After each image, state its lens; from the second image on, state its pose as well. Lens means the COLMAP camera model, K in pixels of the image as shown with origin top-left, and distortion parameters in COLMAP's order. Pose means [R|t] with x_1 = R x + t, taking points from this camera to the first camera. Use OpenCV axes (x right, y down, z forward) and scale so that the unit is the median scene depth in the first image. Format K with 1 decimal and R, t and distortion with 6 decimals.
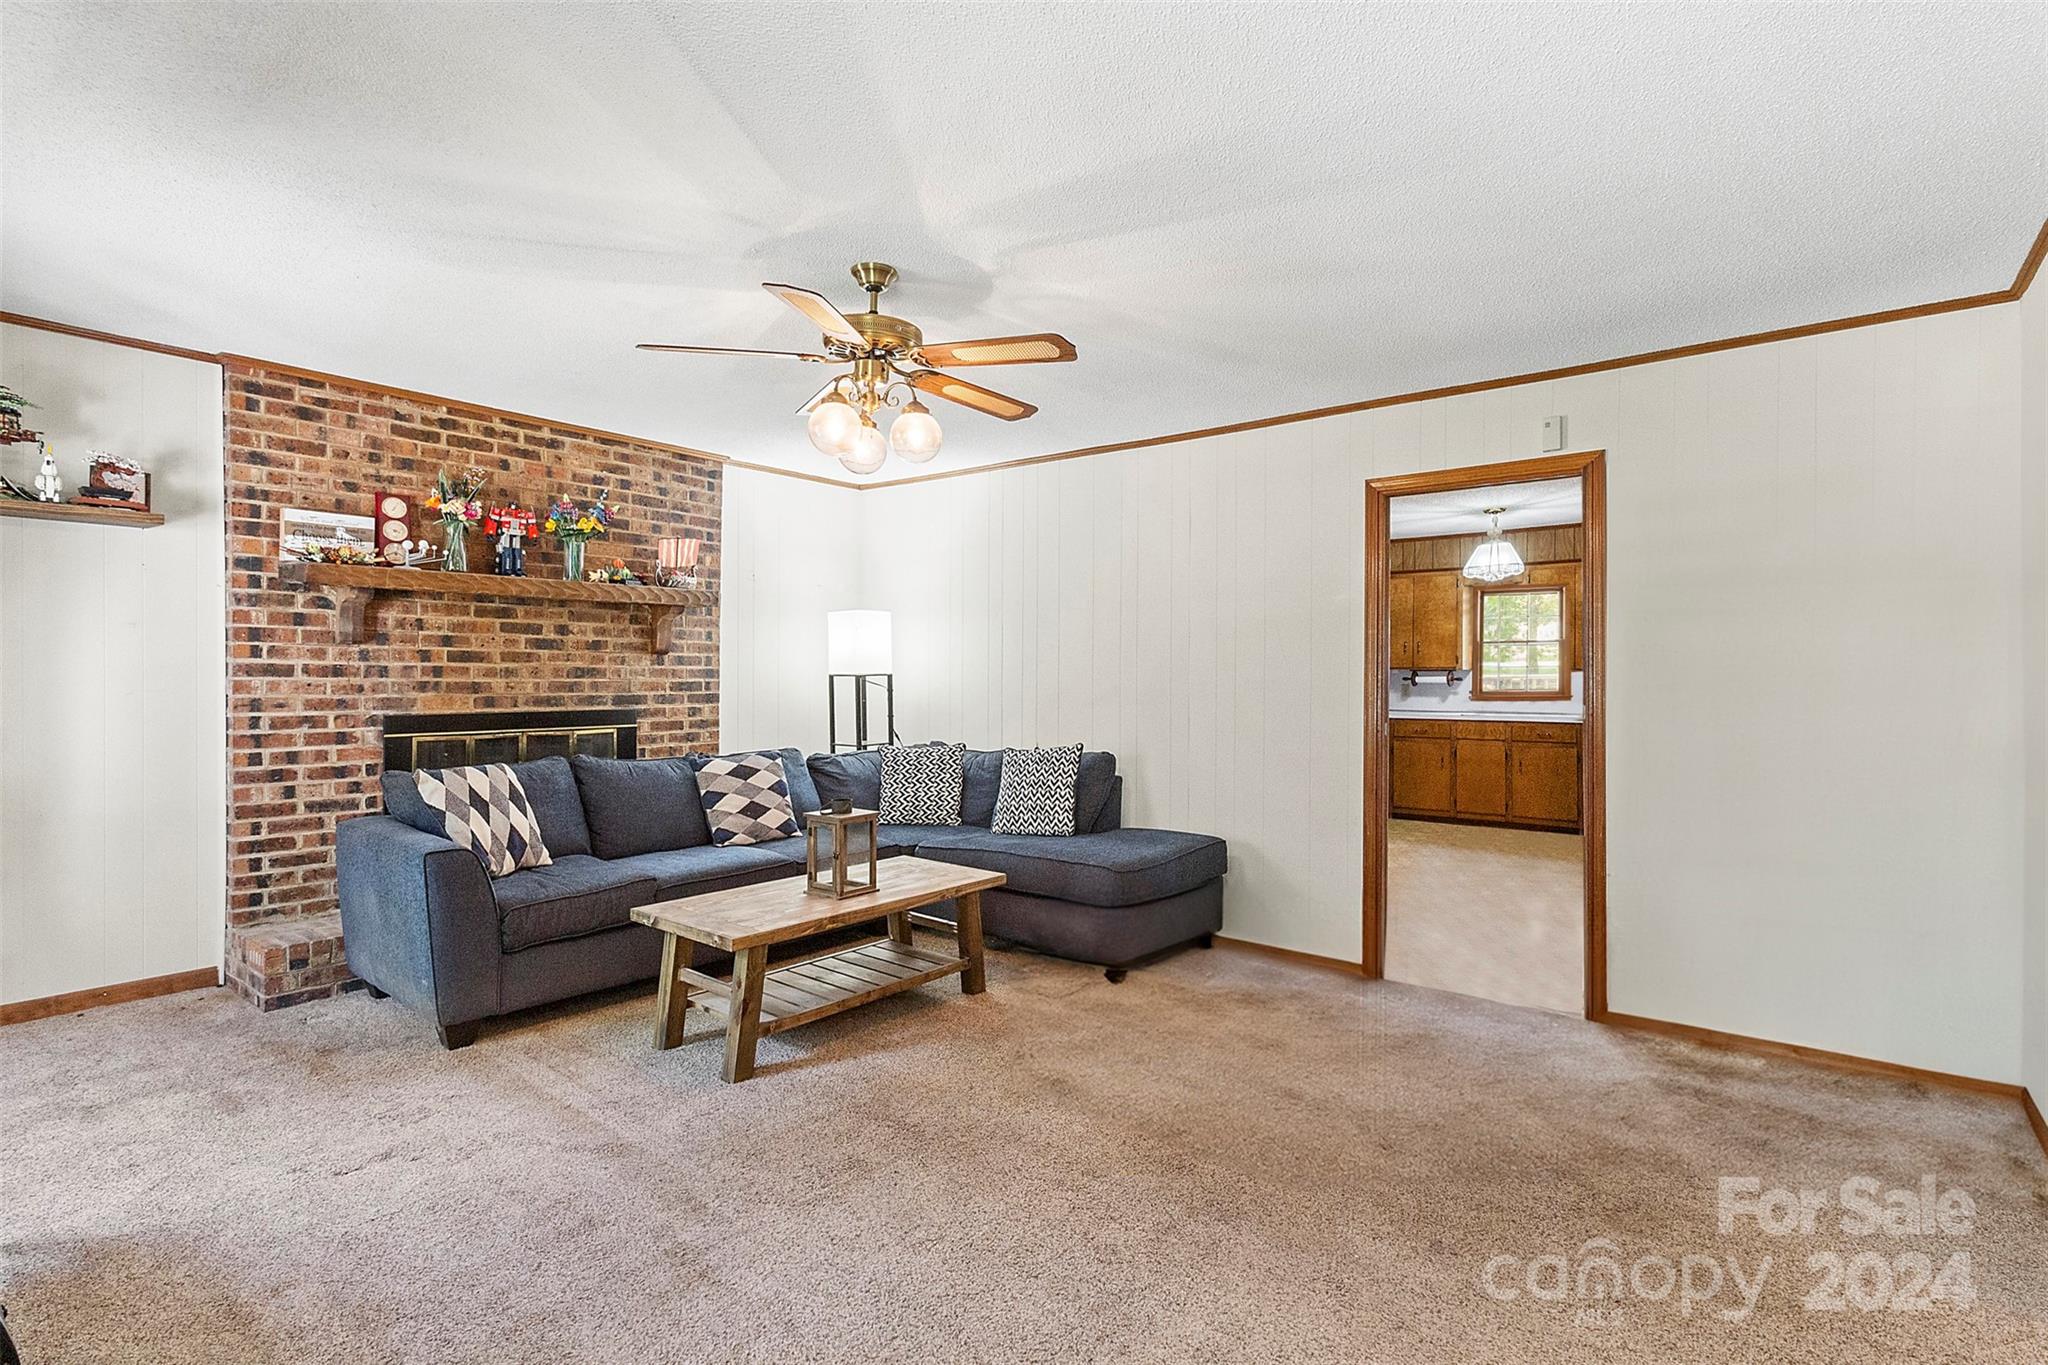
lens RADIAL K [[969.1, 0, 1053.7], [0, 969.1, 650.7], [0, 0, 1]] dist [-0.001186, -0.000049]
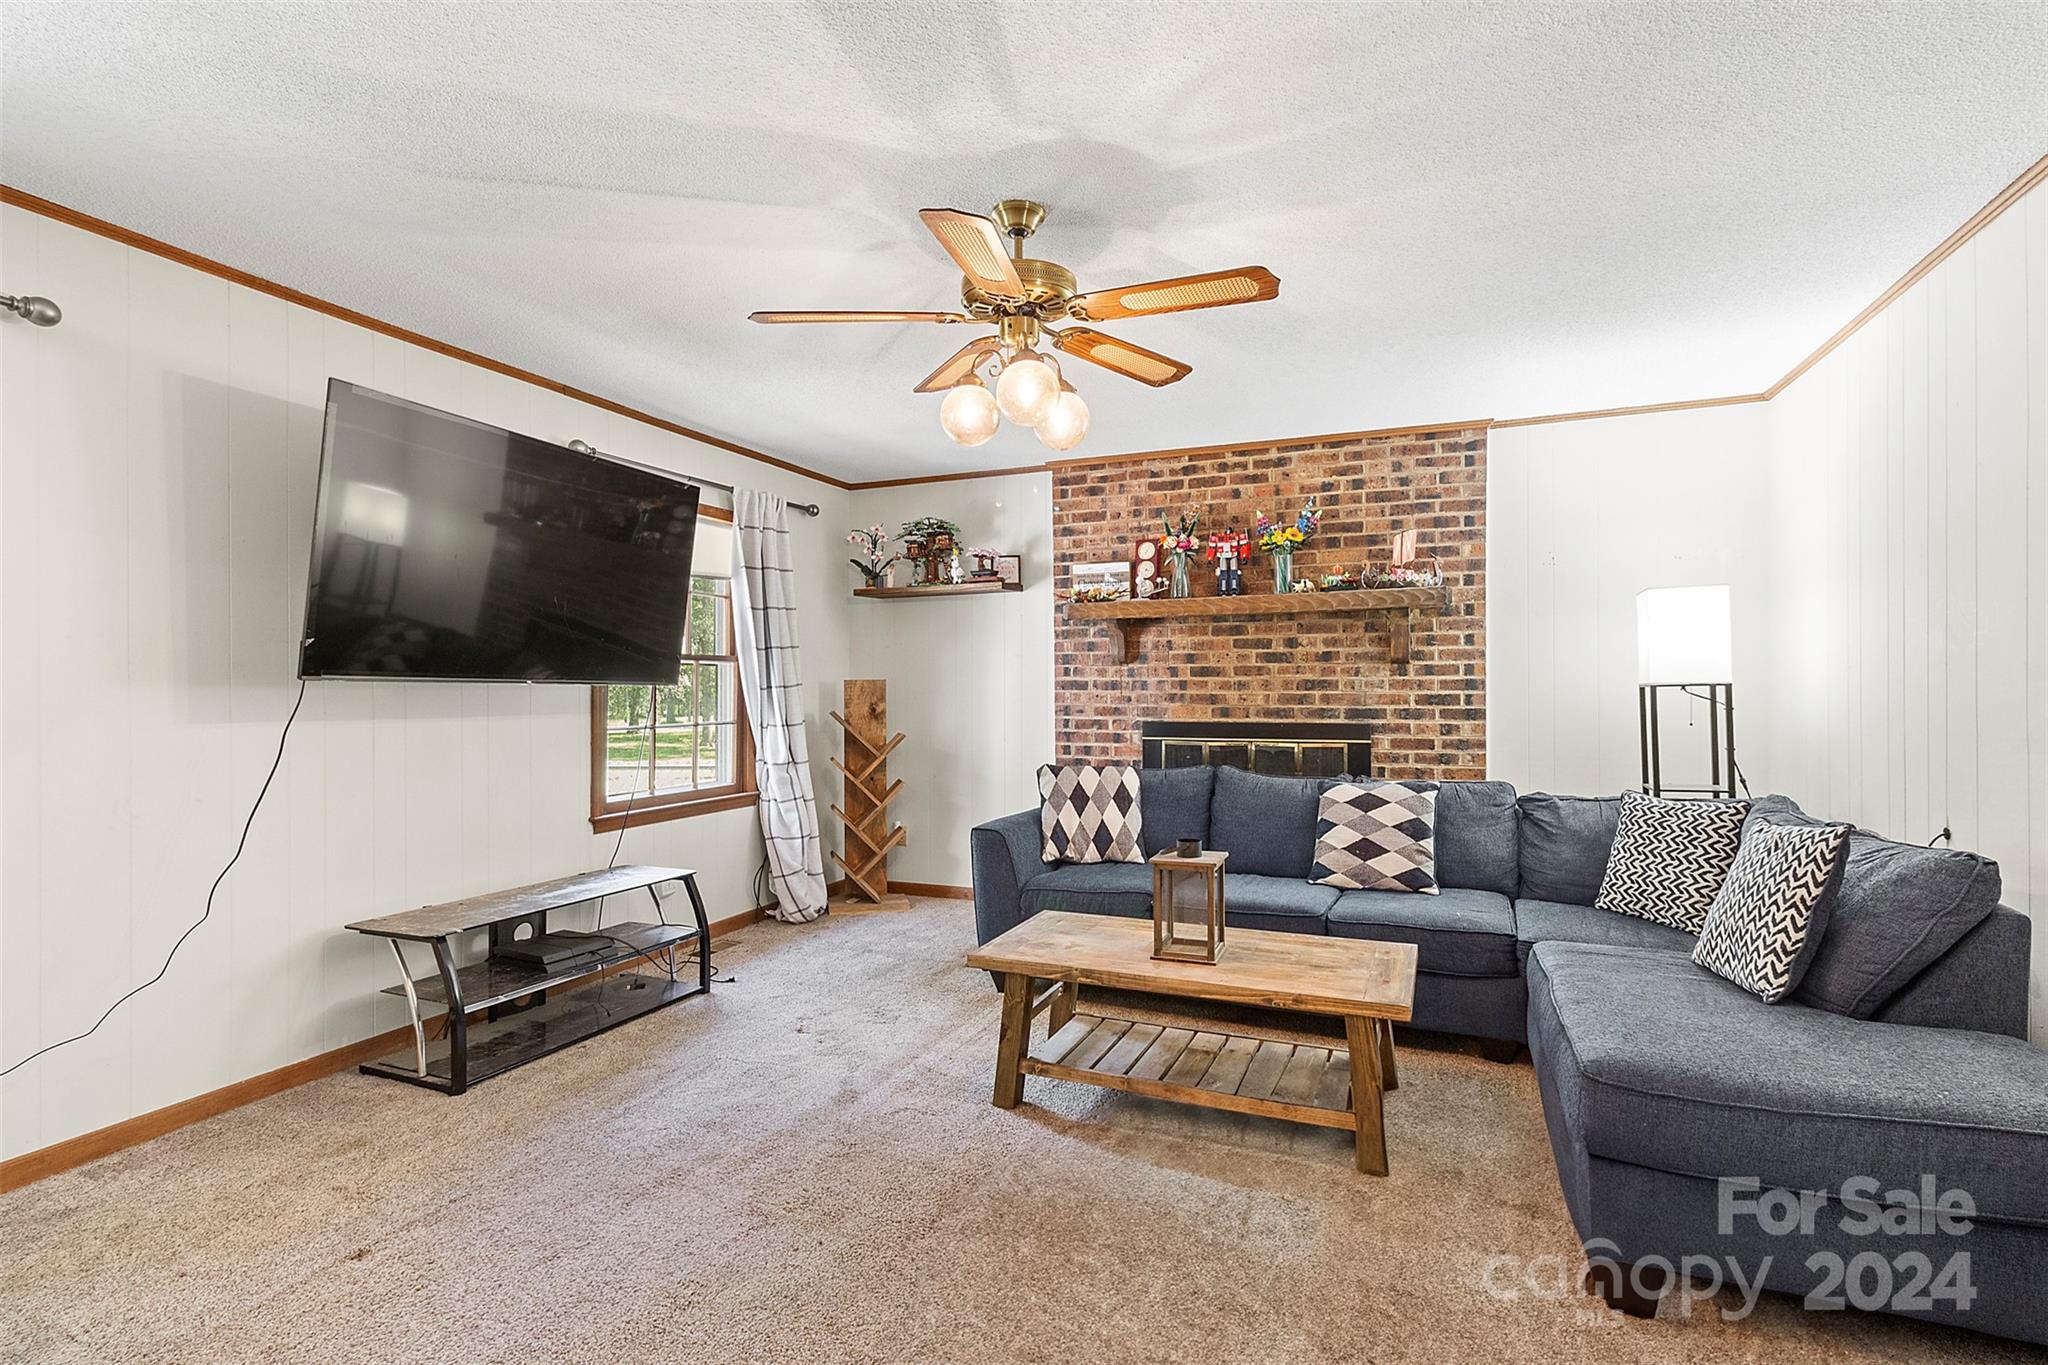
lens RADIAL K [[943.1, 0, 1035.9], [0, 943.1, 662.2], [0, 0, 1]] dist [-0.000259, 0.000185]
pose [[0.276630, -0.029894, -0.960511, 0.388524], [0.029368, 0.999312, -0.022643, 0.014079], [0.960528, -0.021944, 0.277318, 0.500710]]
